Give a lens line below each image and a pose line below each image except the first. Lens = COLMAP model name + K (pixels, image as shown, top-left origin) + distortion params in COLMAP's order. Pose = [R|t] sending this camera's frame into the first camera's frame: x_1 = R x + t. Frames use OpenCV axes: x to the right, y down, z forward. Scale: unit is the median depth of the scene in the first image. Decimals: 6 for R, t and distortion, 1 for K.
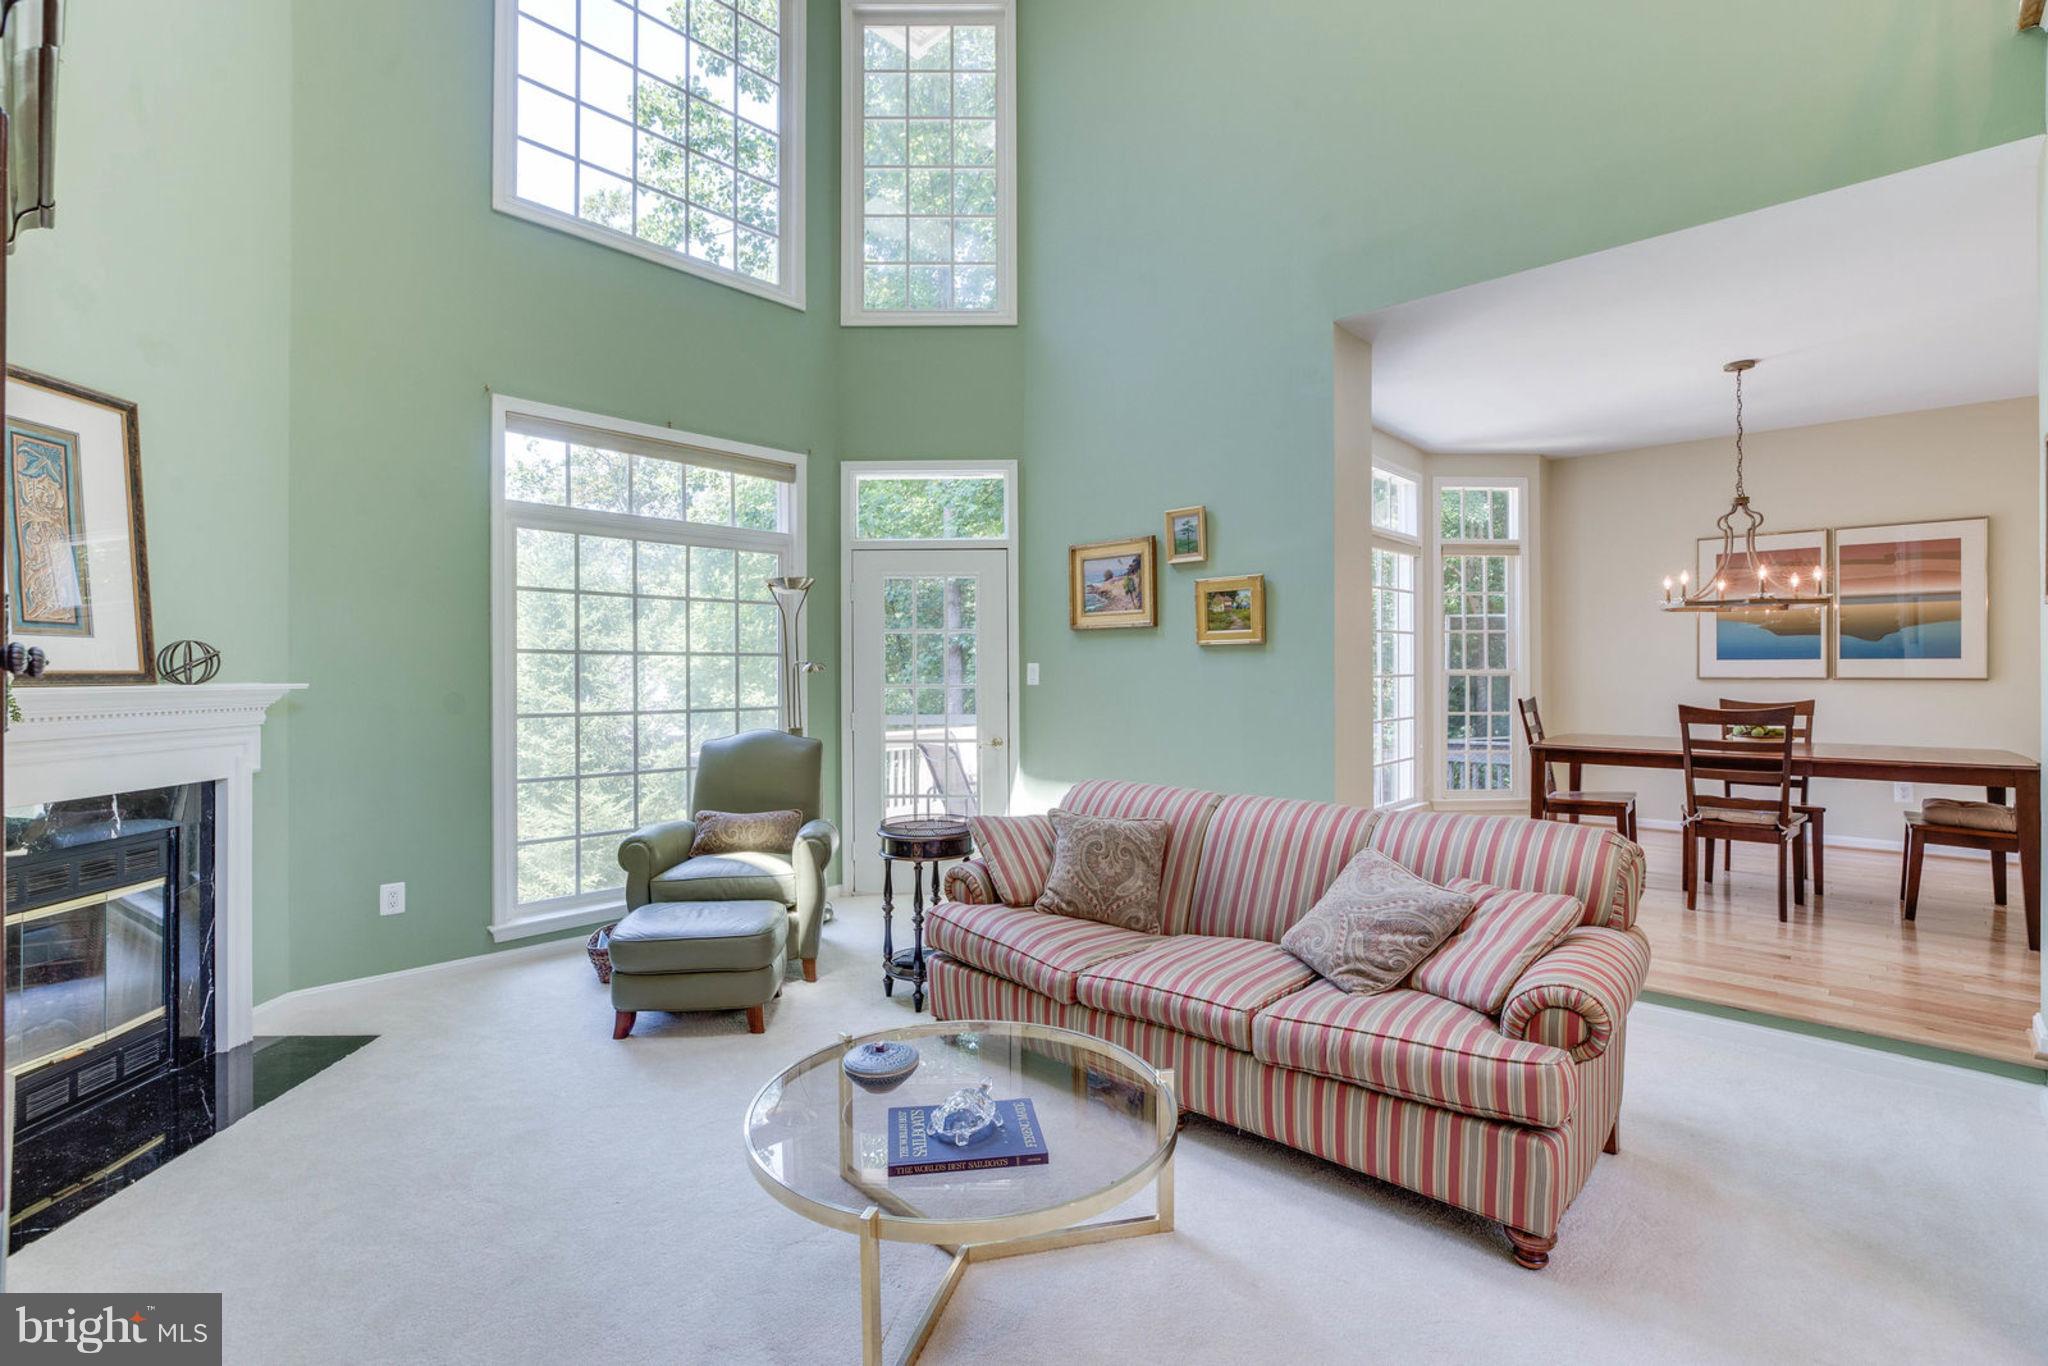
lens RADIAL K [[939.9, 0, 1030.6], [0, 939.9, 670.6], [0, 0, 1]] dist [-0.024927, 0.008742]
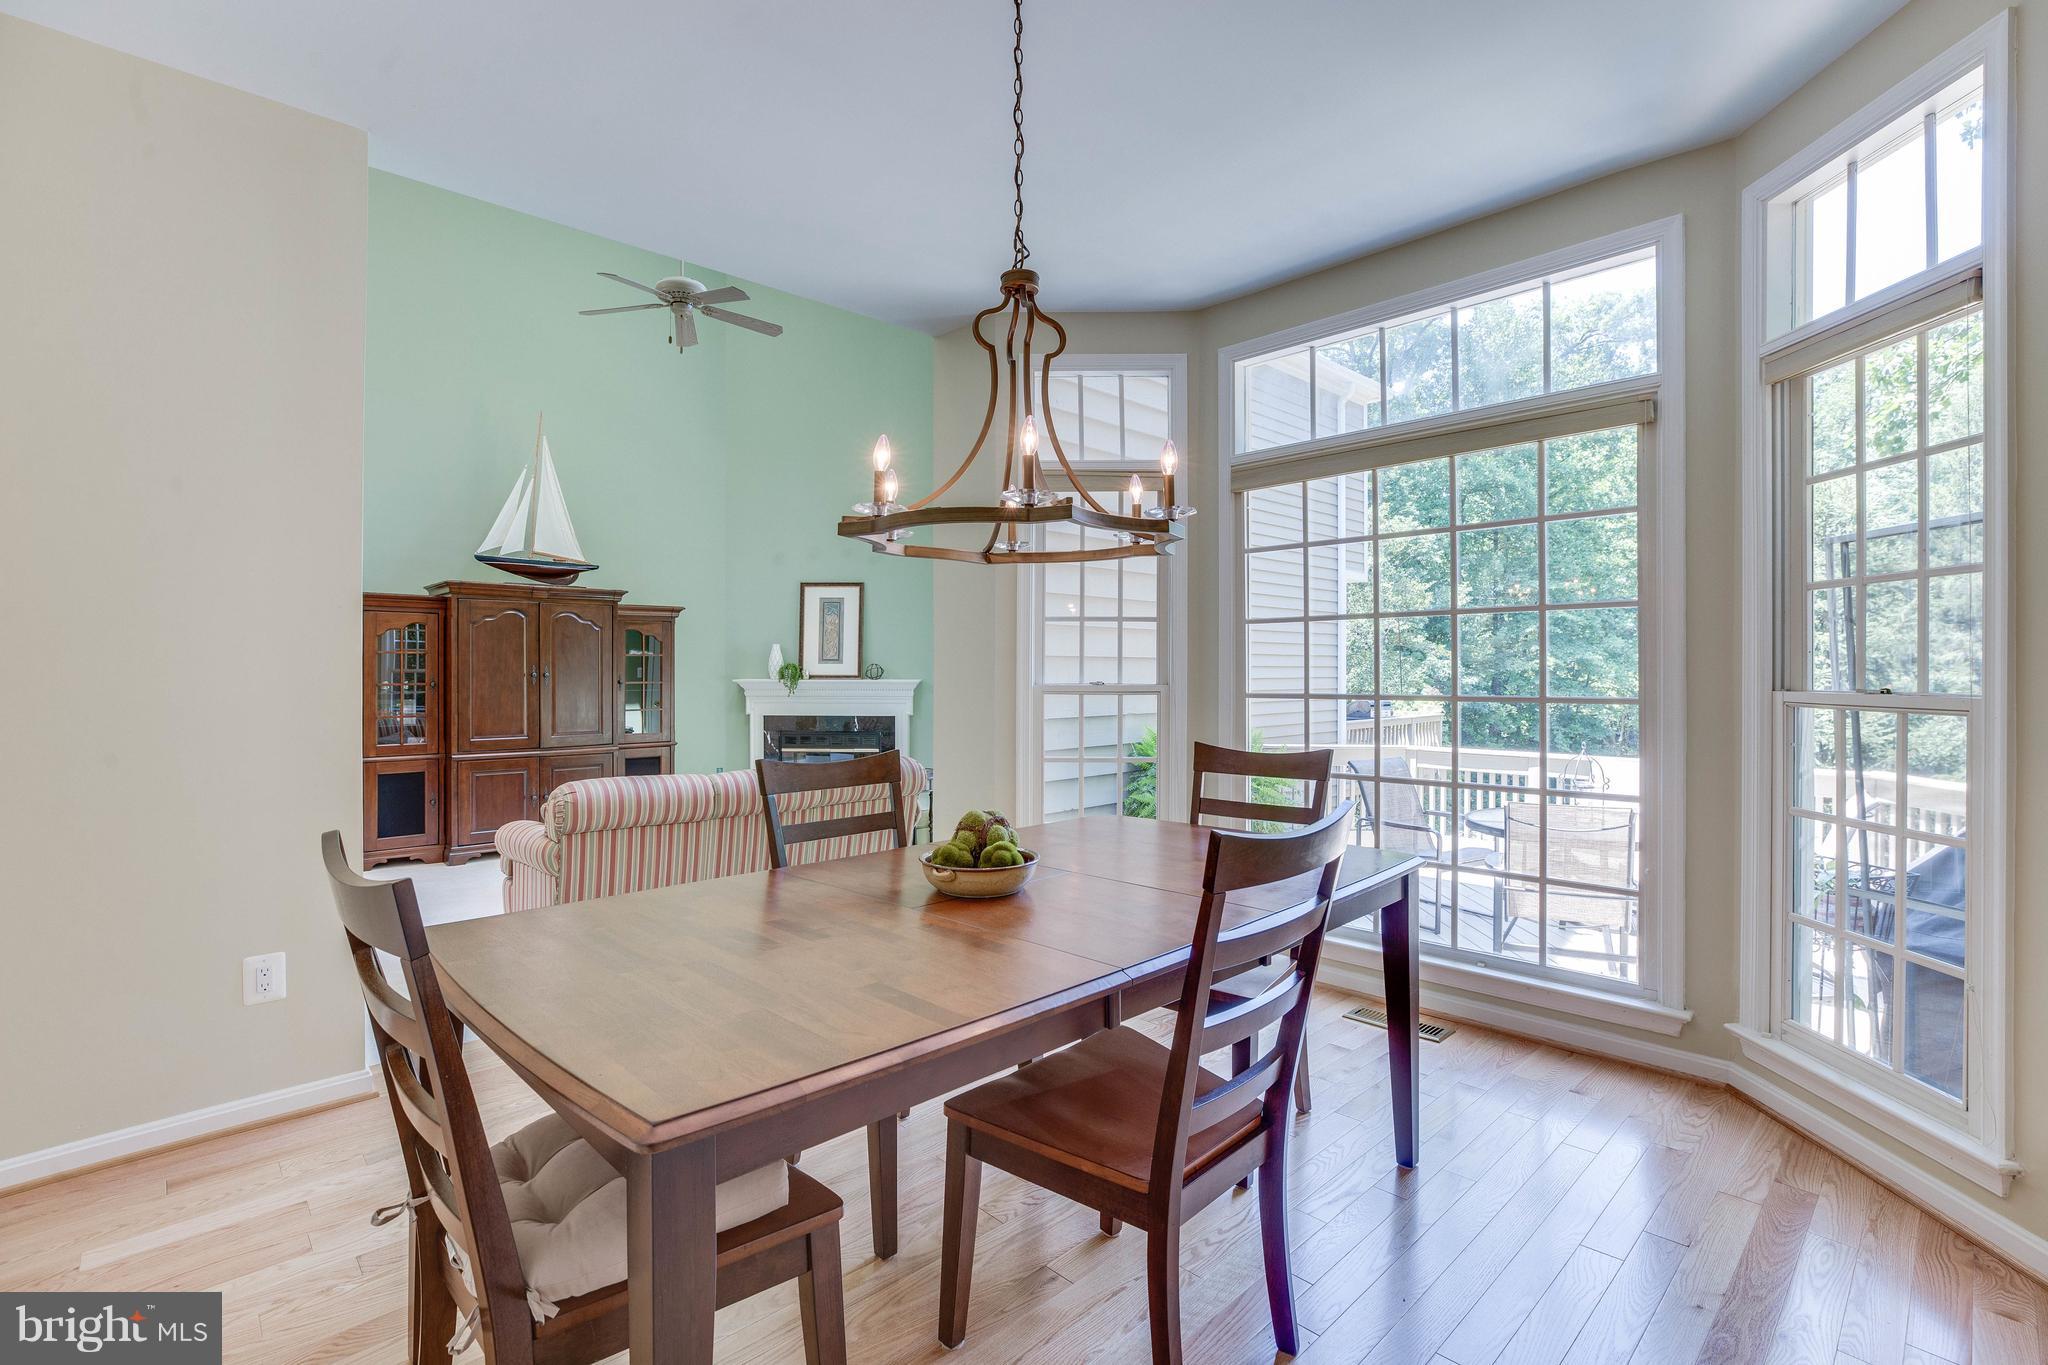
lens RADIAL K [[939.9, 0, 1016.0], [0, 939.9, 673.3], [0, 0, 1]] dist [-0.024927, 0.008742]
pose [[-0.059720, 0.002166, -0.998213, 1.315419], [0.002976, 0.999994, 0.001992, -0.005451], [0.998211, -0.002852, -0.059726, 1.120740]]
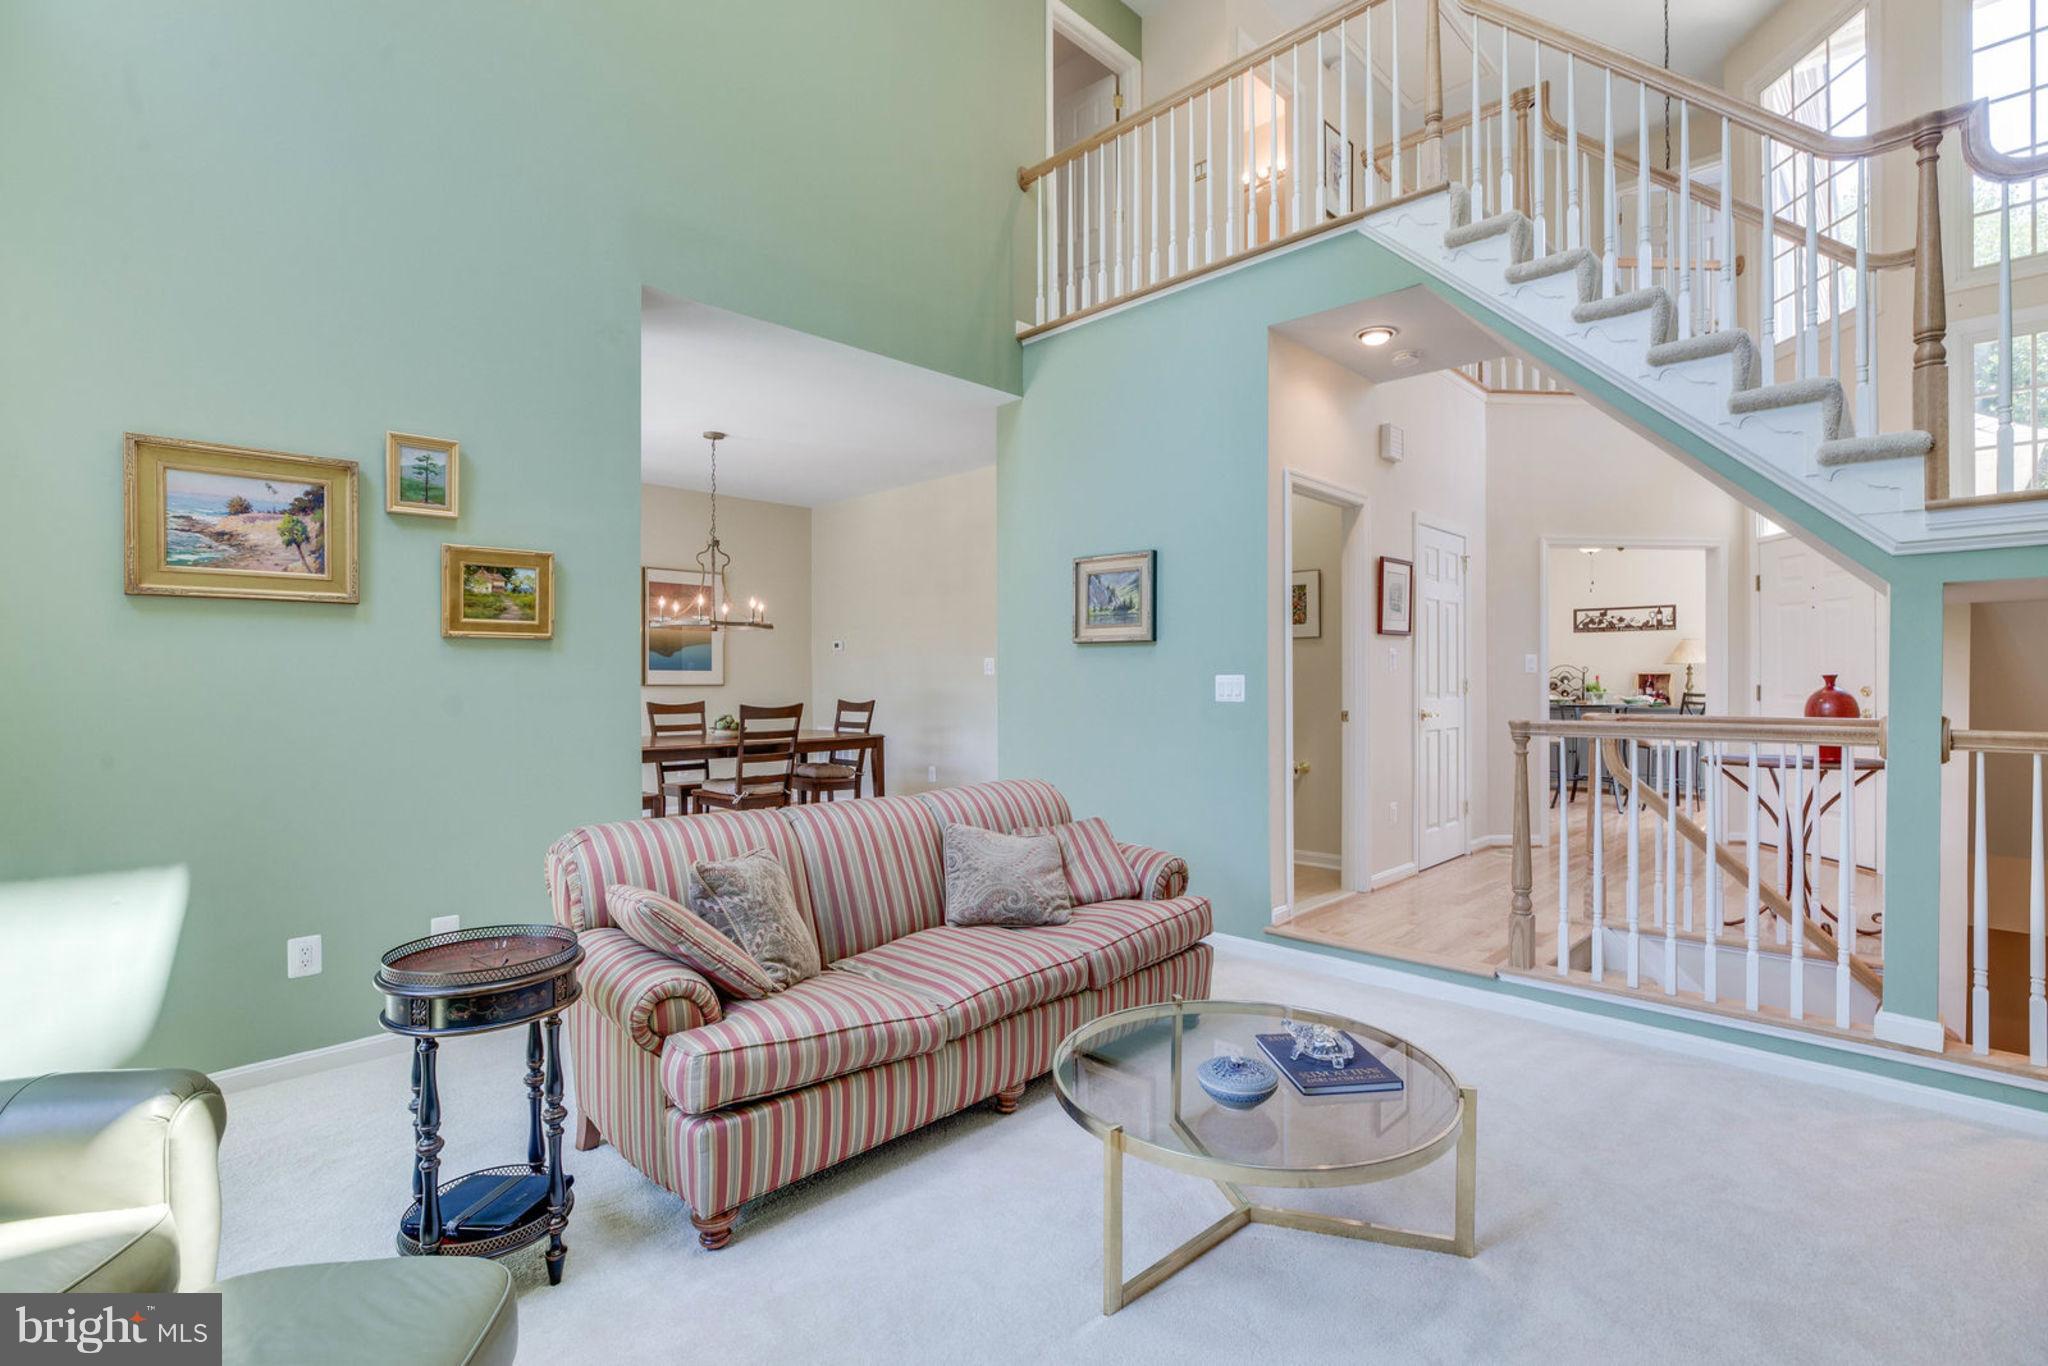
lens RADIAL K [[939.9, 0, 1022.1], [0, 939.9, 683.5], [0, 0, 1]] dist [-0.024927, 0.008742]
pose [[0.031917, -0.000056, 0.999491, -0.552339], [0.004170, 0.999991, -0.000077, 0.010370], [-0.999482, 0.004170, 0.031917, 0.596072]]
